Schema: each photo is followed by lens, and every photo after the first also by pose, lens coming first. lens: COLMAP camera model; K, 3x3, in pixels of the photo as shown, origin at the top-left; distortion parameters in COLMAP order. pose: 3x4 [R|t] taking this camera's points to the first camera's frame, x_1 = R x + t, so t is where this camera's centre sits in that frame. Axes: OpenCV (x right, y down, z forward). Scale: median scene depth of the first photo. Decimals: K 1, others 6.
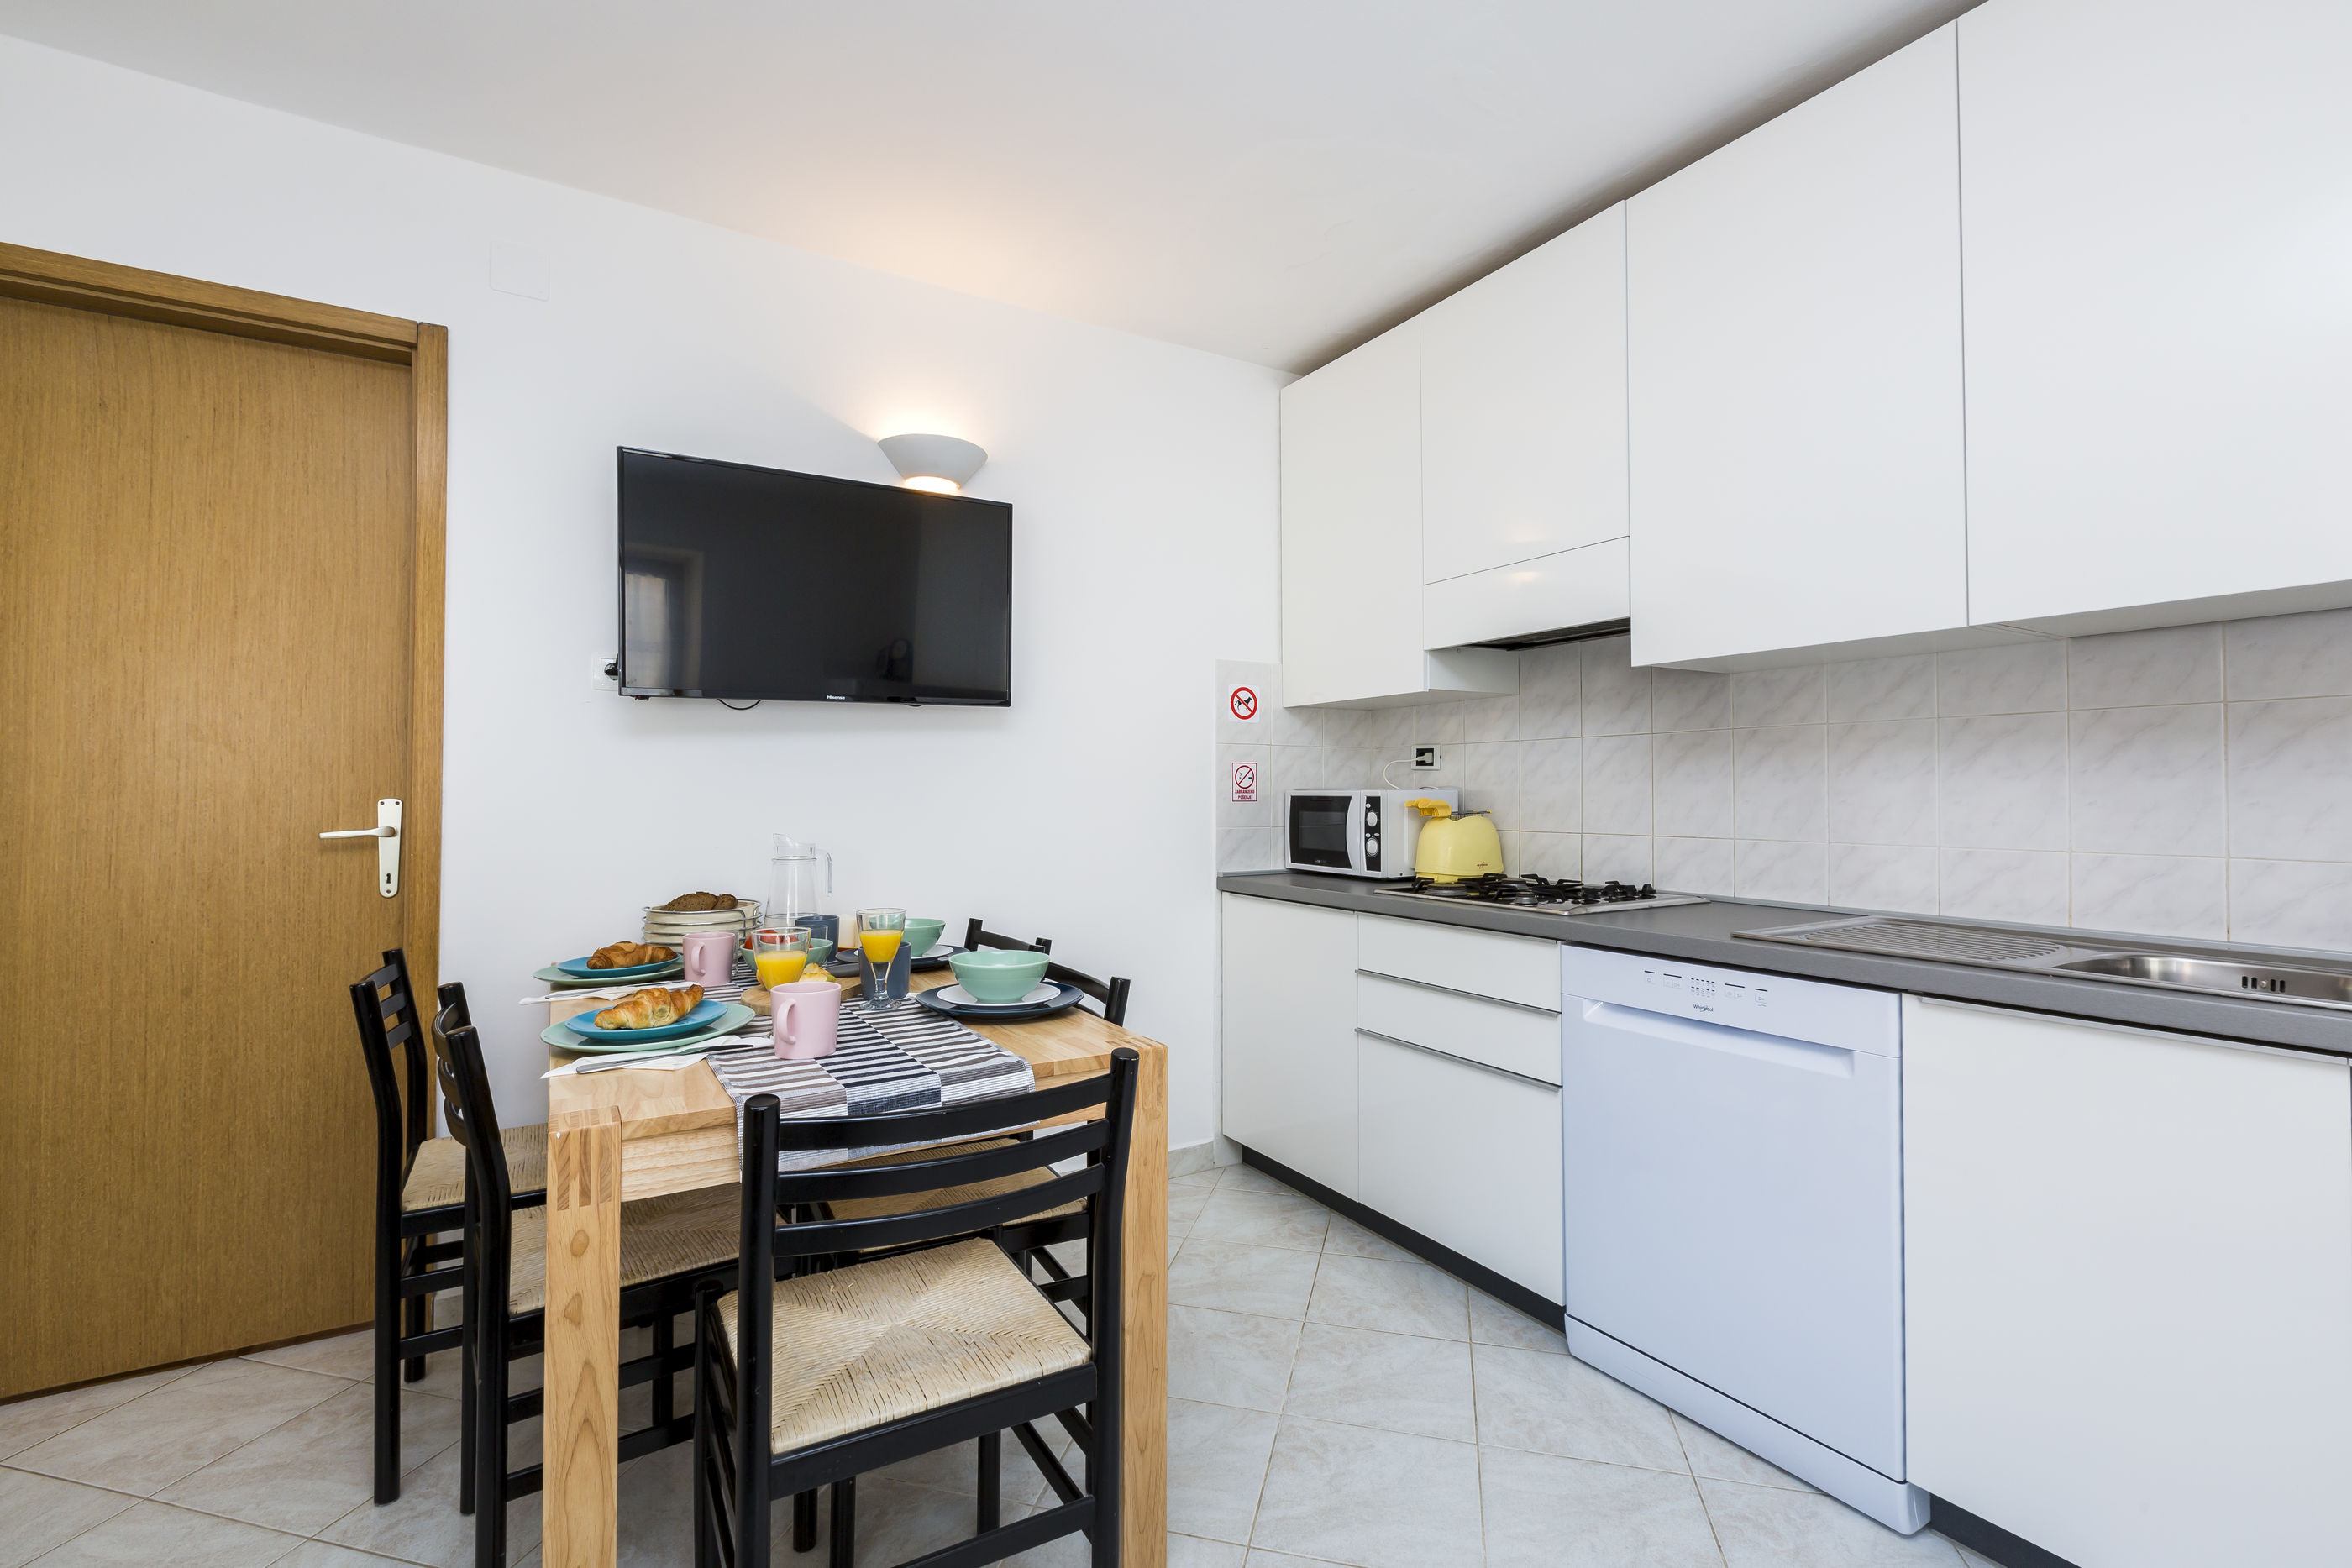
lens RADIAL K [[1038.1, 0, 1179.9], [0, 1038.1, 772.2], [0, 0, 1]] dist [0.000345, 0.000247]
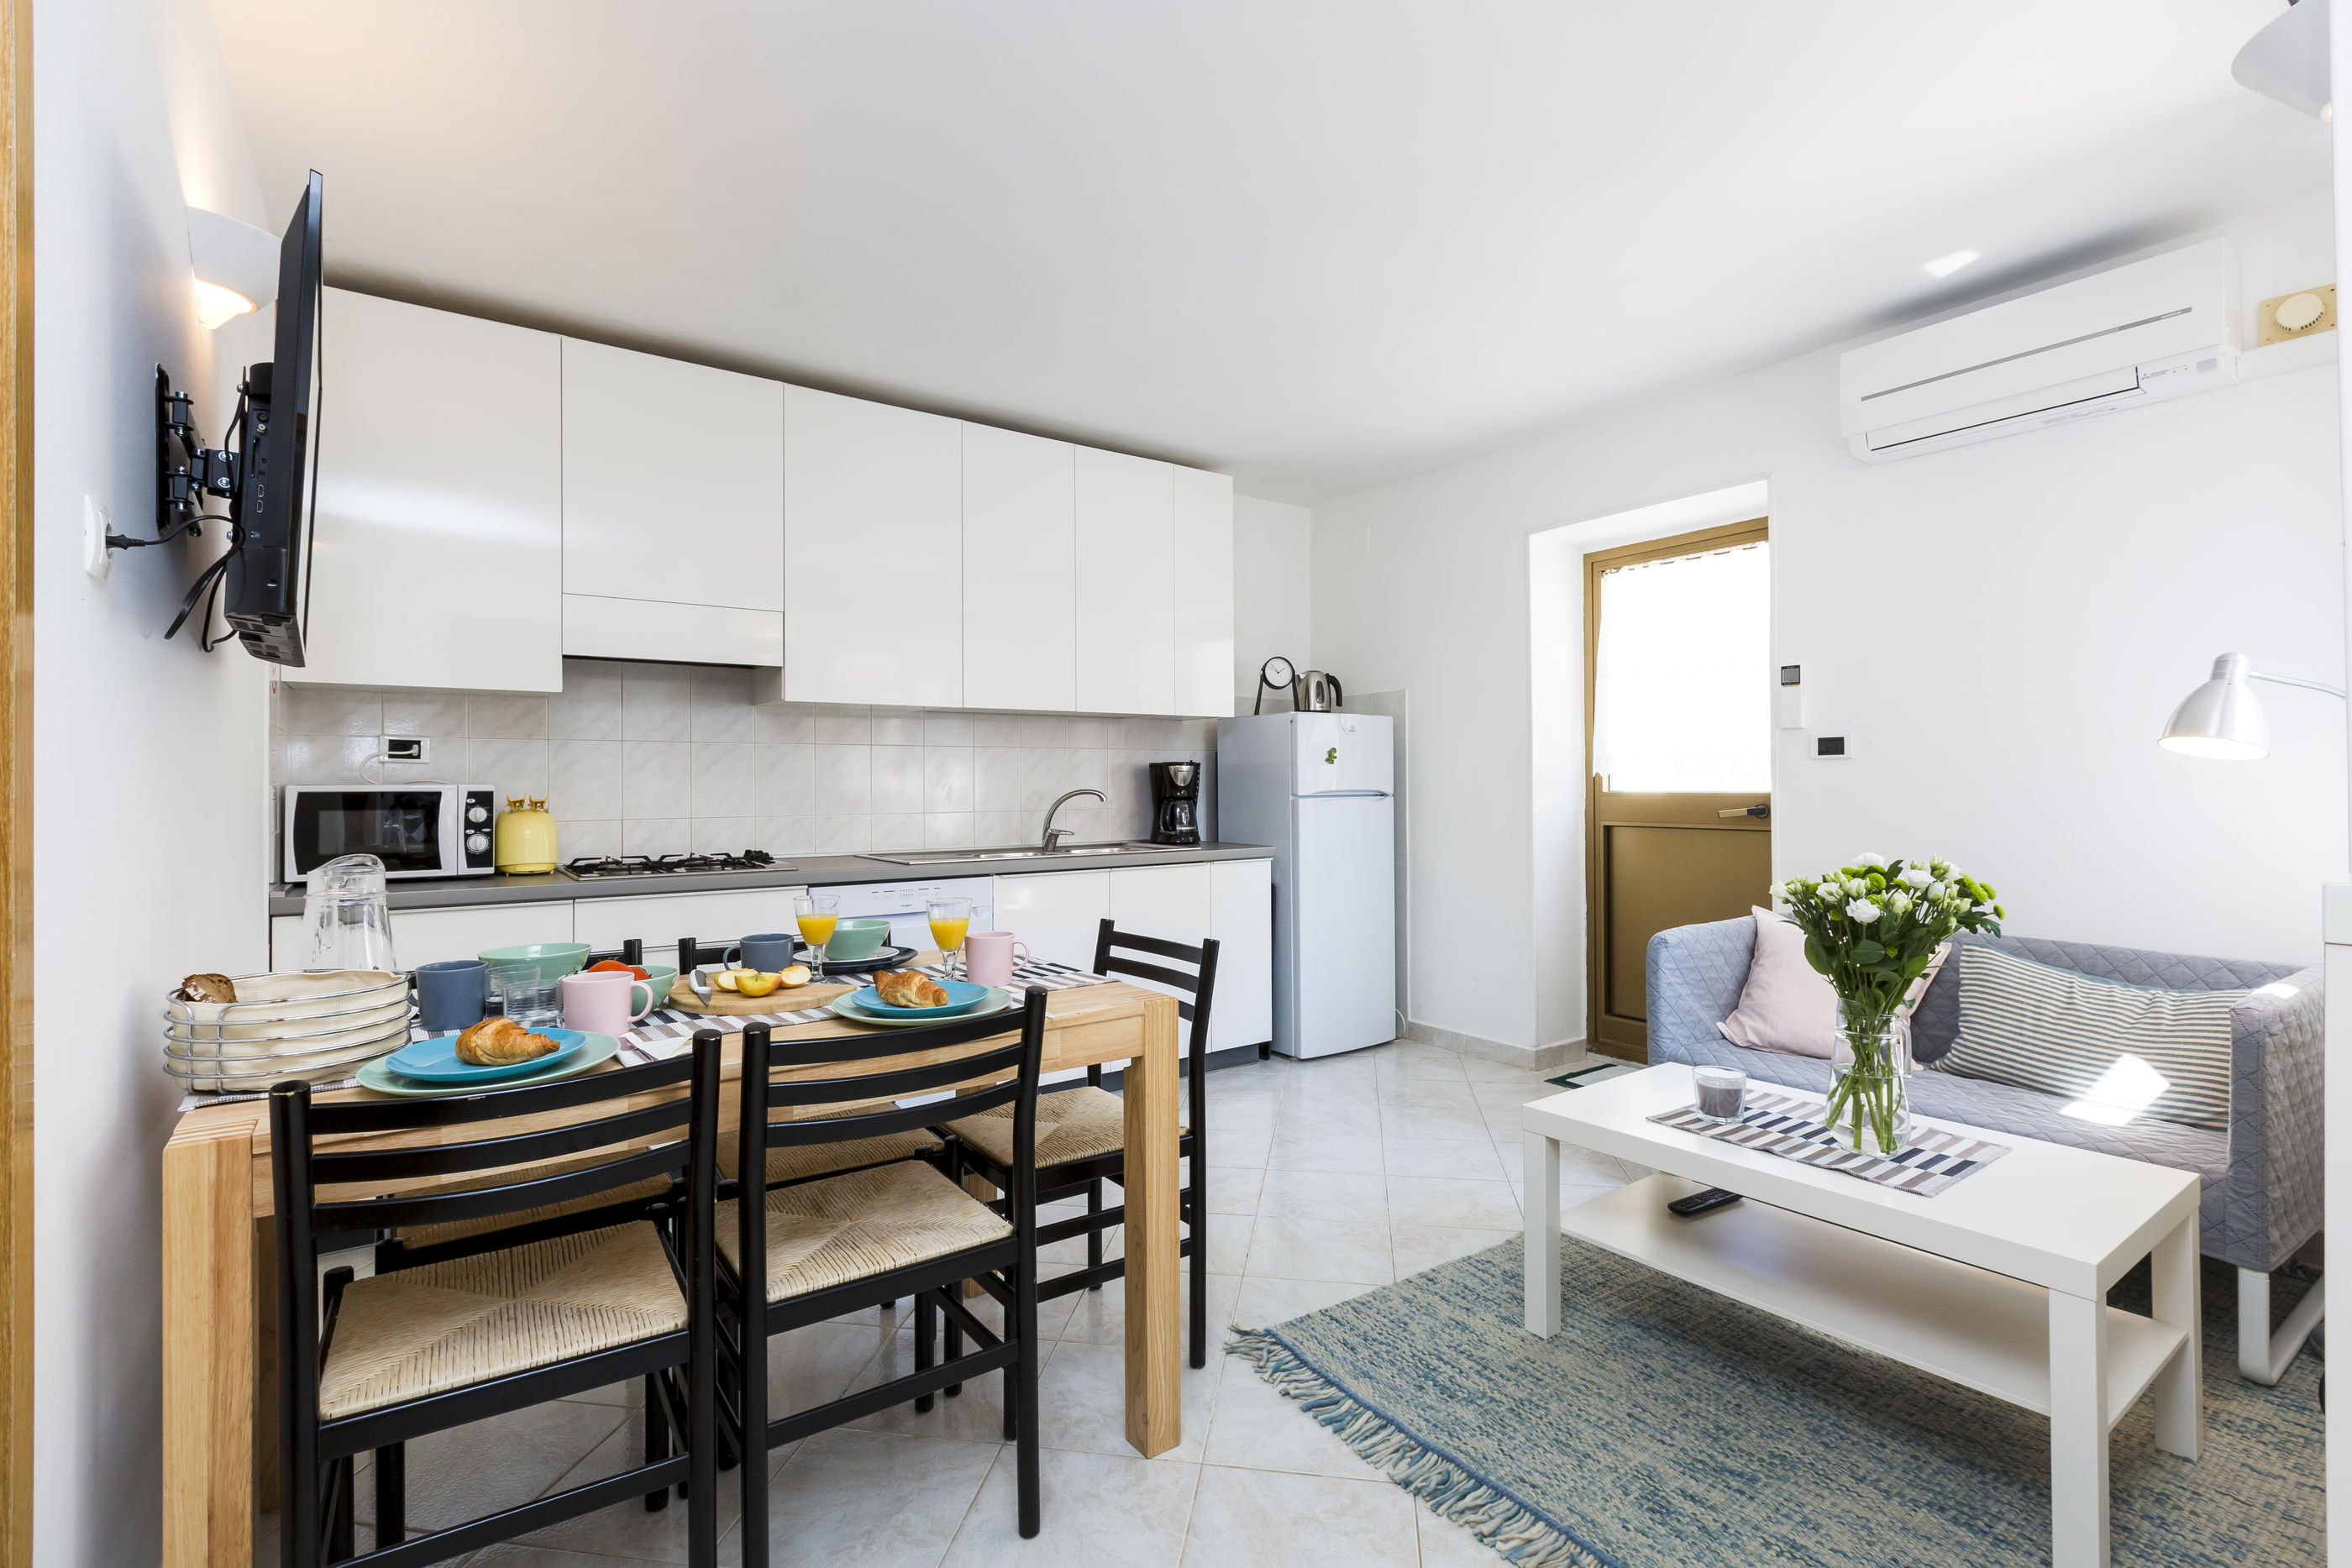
lens RADIAL K [[1083.2, 0, 1176.0], [0, 1083.2, 784.0], [0, 0, 1]] dist [0.000311, 0.000096]
pose [[-0.072832, -0.000832, 0.997344, -1.063711], [-0.015243, 0.999884, -0.000279, 0.008490], [-0.997228, -0.015223, -0.072836, 0.515719]]
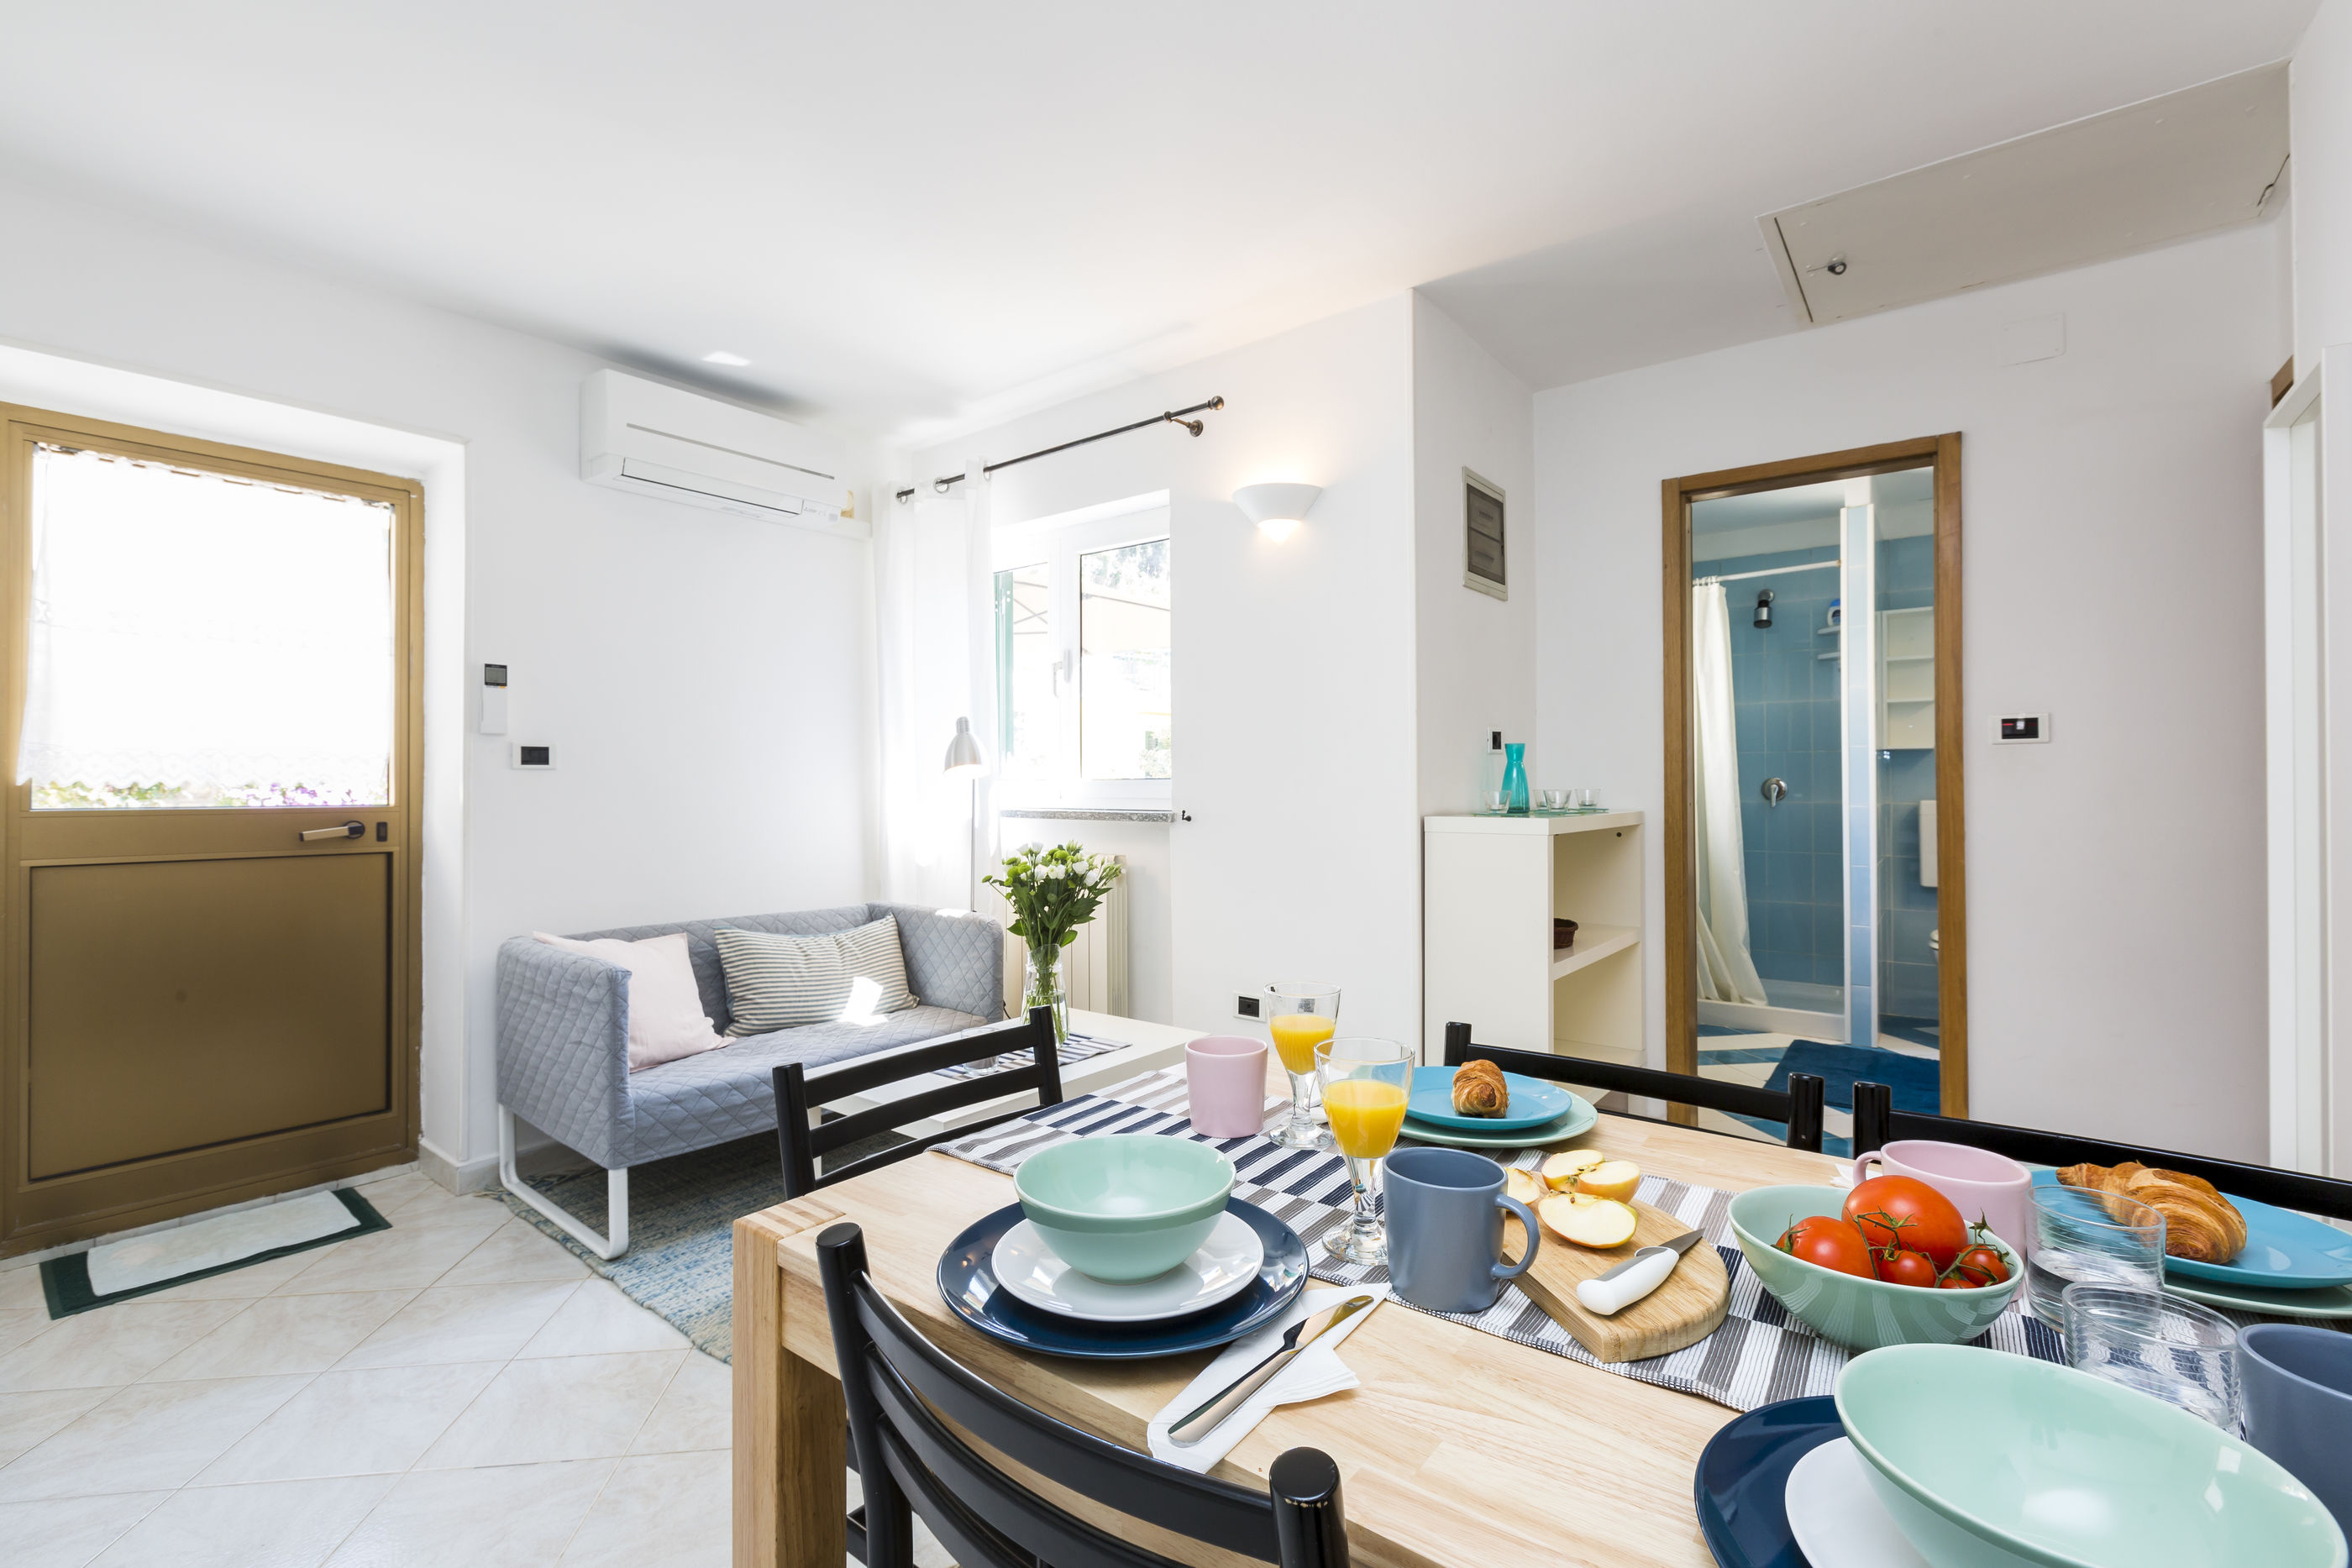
lens RADIAL K [[1038.1, 0, 1179.9], [0, 1038.1, 772.2], [0, 0, 1]] dist [0.000345, 0.000247]
pose [[-0.935031, -0.004837, -0.354532, -0.045434], [0.006954, 0.999464, -0.031976, 0.013183], [0.354497, -0.032364, -0.934497, 1.037368]]
